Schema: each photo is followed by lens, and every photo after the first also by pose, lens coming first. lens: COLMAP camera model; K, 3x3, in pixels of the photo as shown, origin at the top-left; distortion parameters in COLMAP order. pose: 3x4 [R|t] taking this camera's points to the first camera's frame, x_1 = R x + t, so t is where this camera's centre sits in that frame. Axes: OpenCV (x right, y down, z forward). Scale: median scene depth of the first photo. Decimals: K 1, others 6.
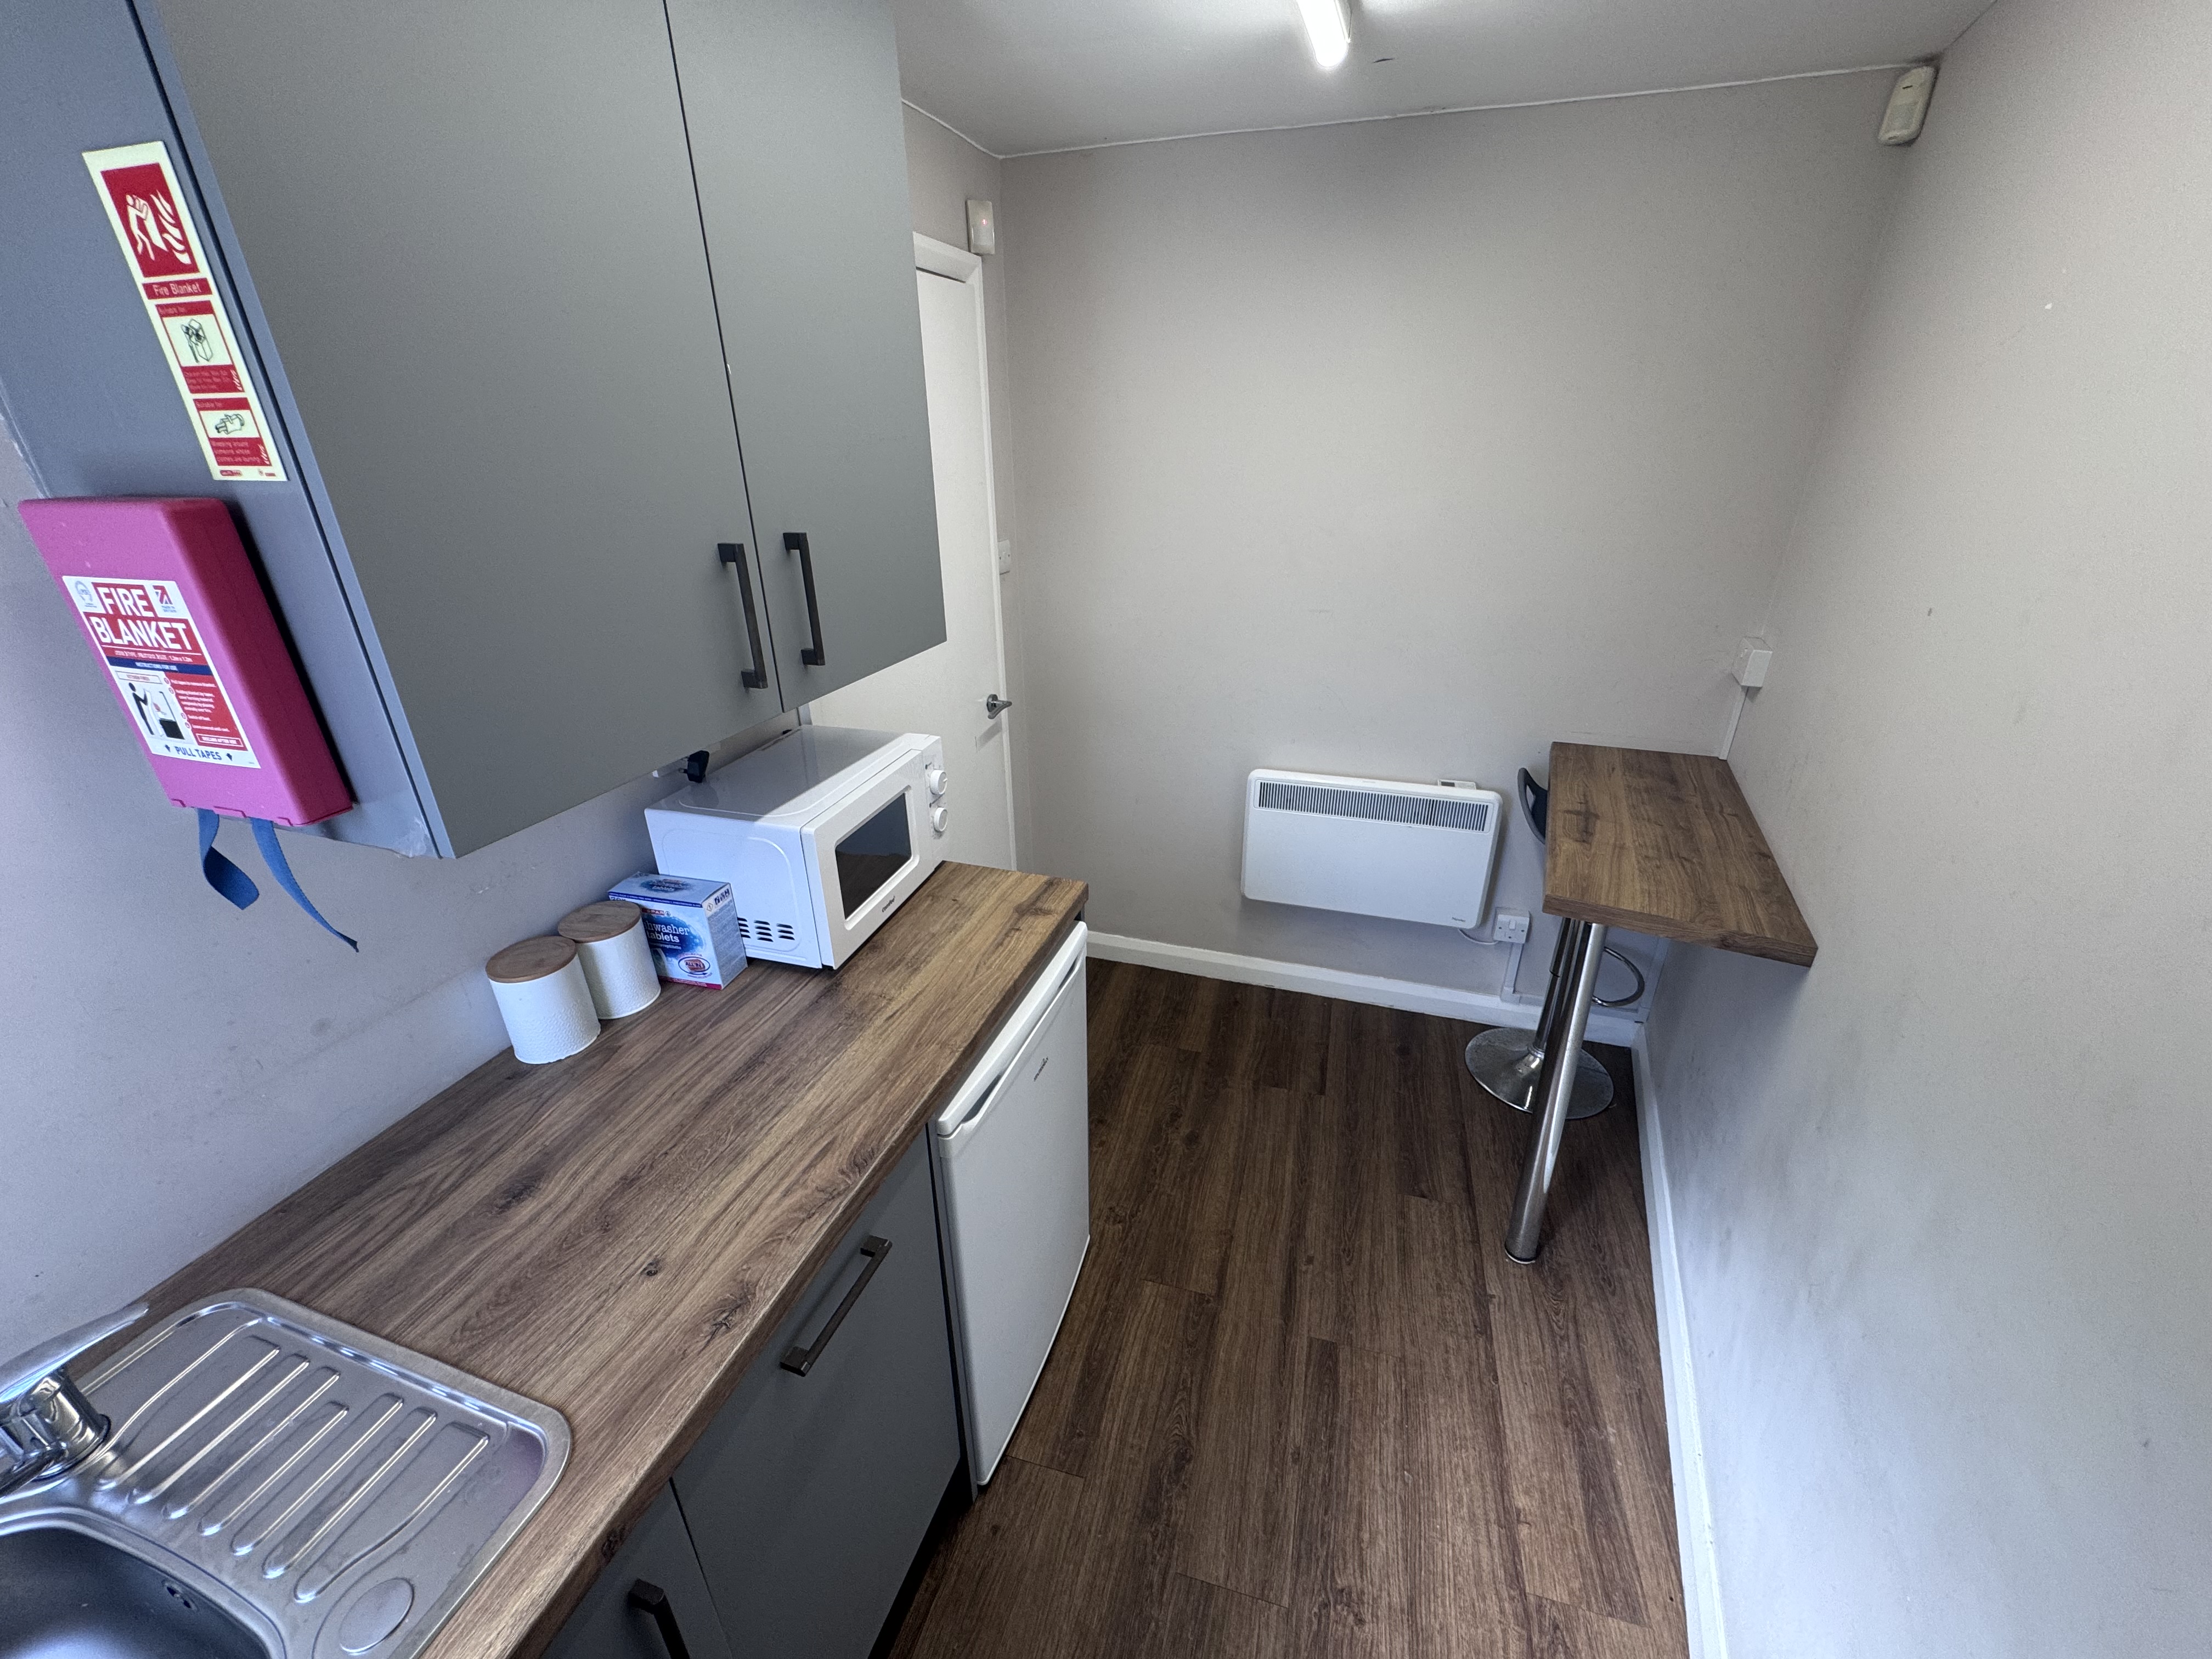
lens RADIAL K [[880.9, 0, 1115.8], [0, 880.9, 821.7], [0, 0, 1]] dist [-0.002326, 0.000222]
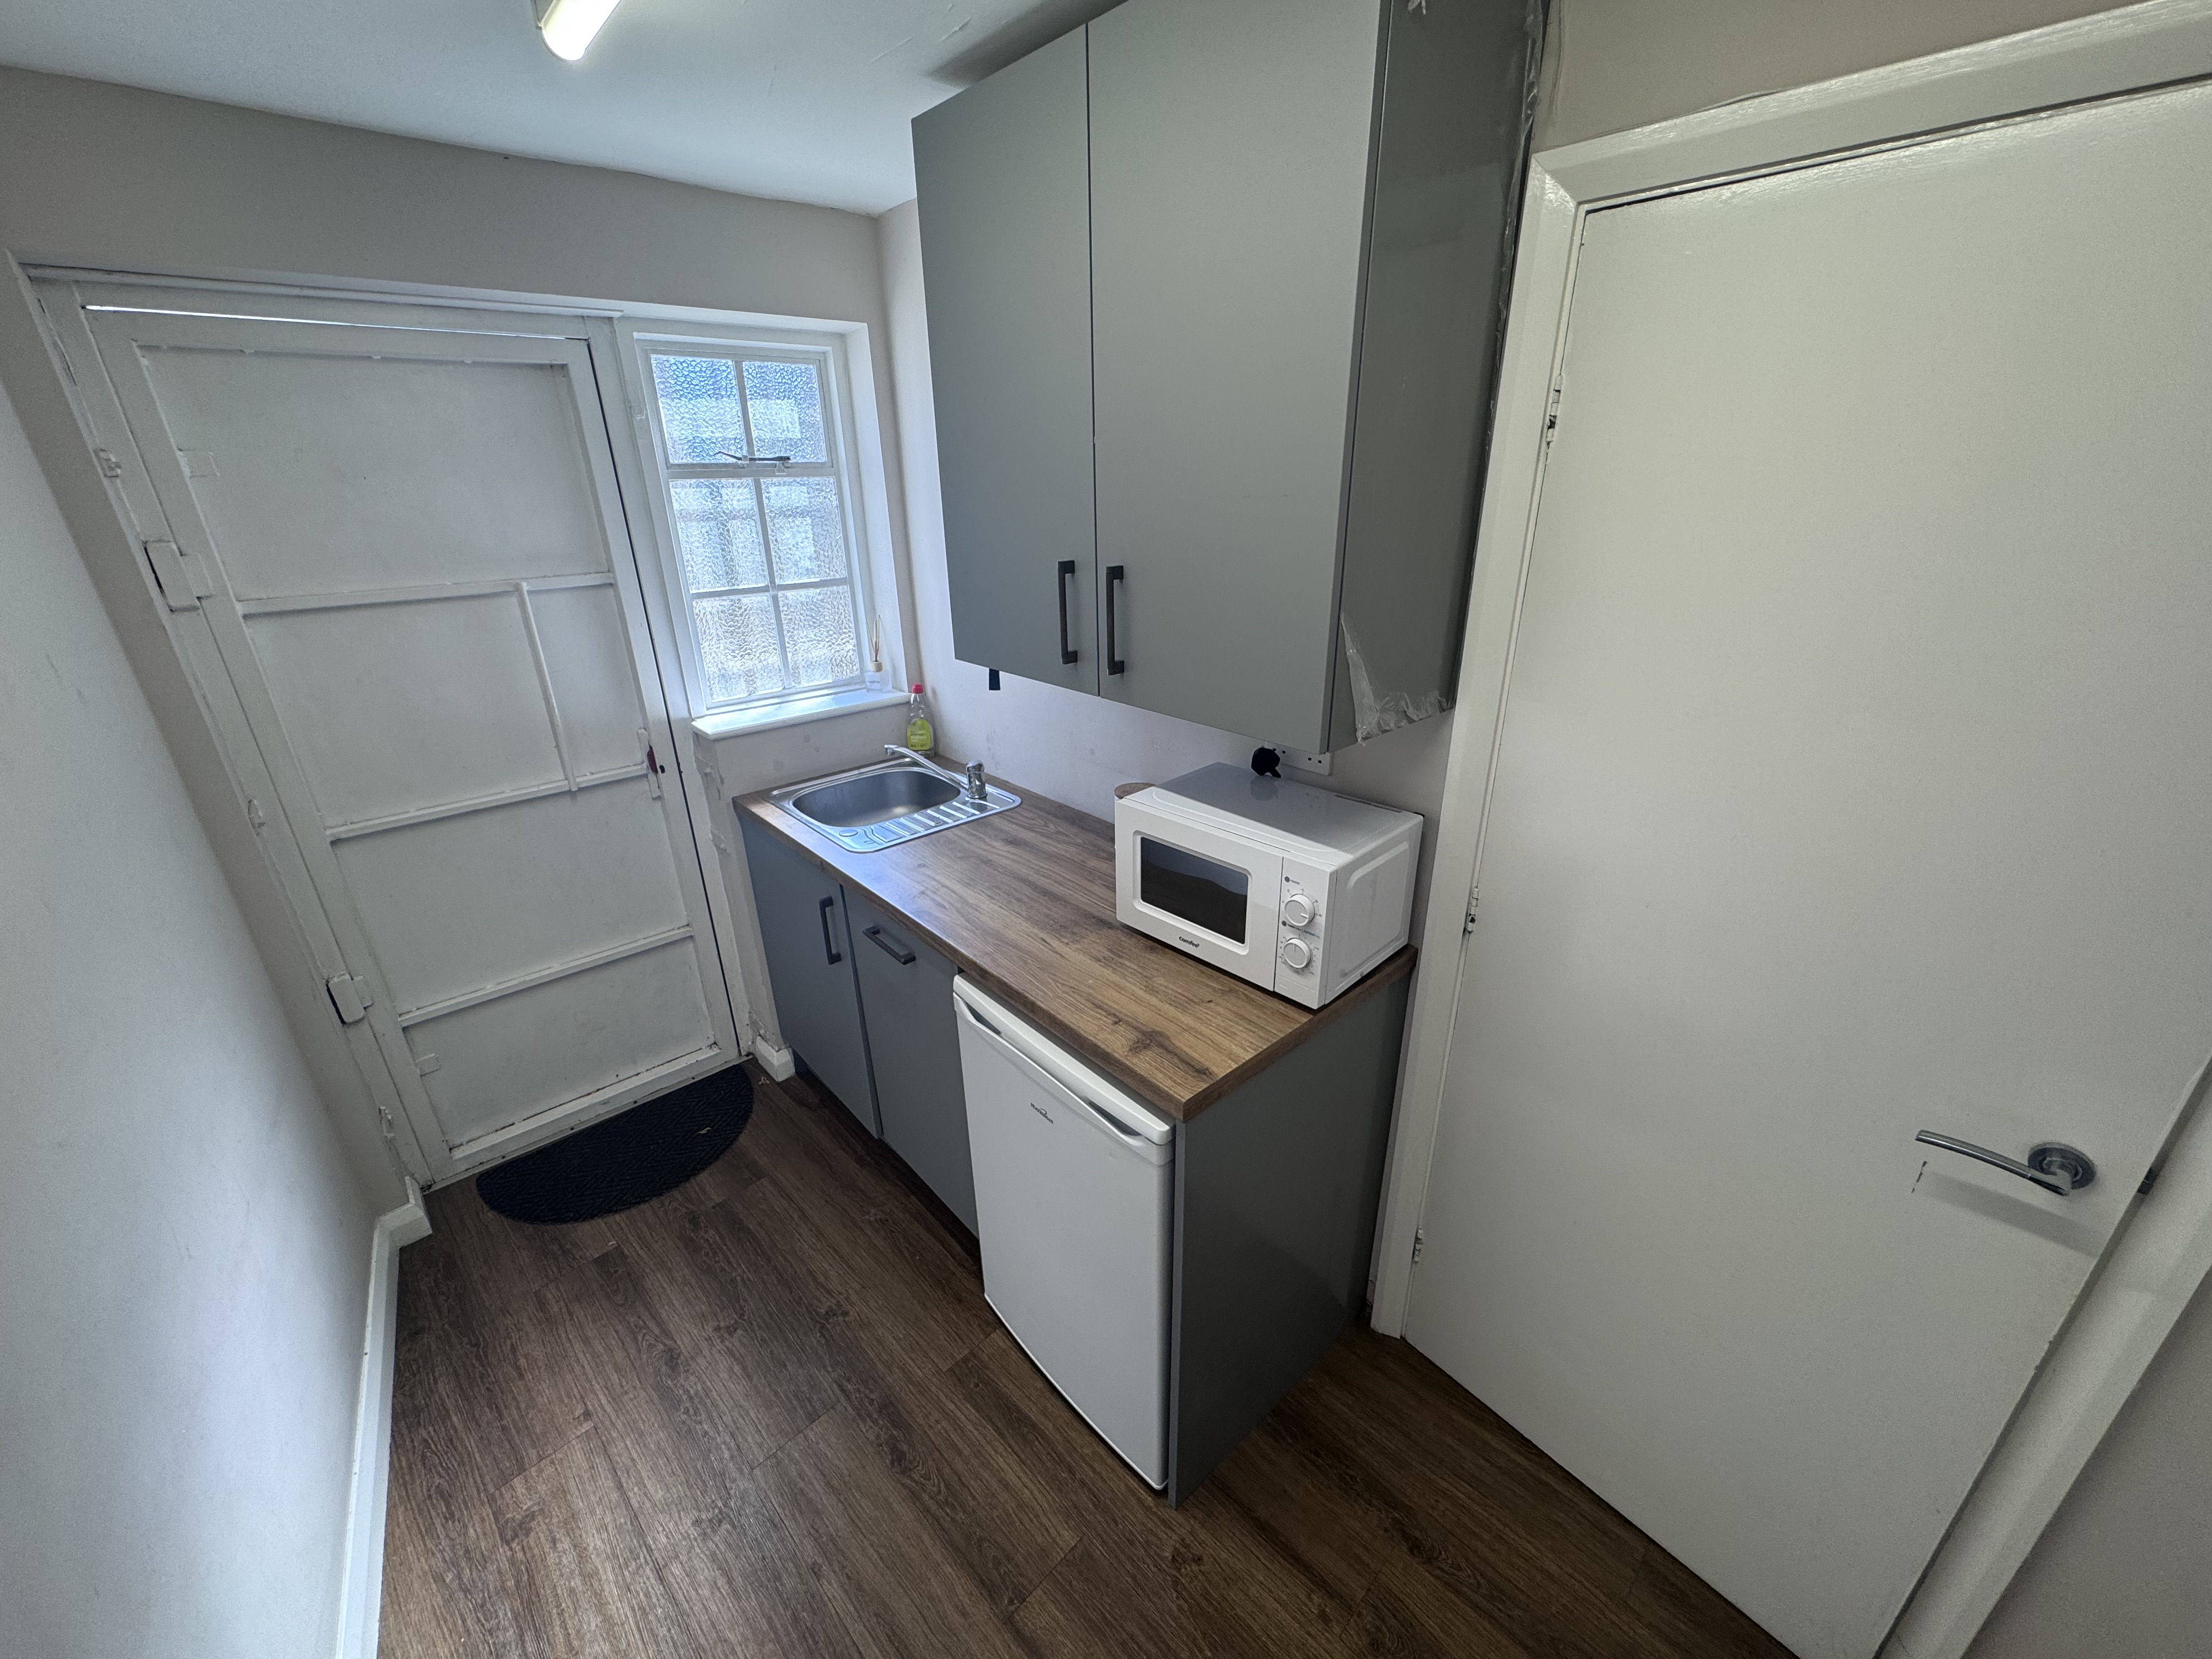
lens RADIAL K [[880.9, 0, 1100.0], [0, 880.9, 825.3], [0, 0, 1]] dist [-0.002326, 0.000222]
pose [[-0.504857, 0.342674, -0.792272, 0.537282], [-0.334132, 0.768699, 0.545396, -0.514844], [0.795912, 0.540071, -0.273584, 1.096404]]
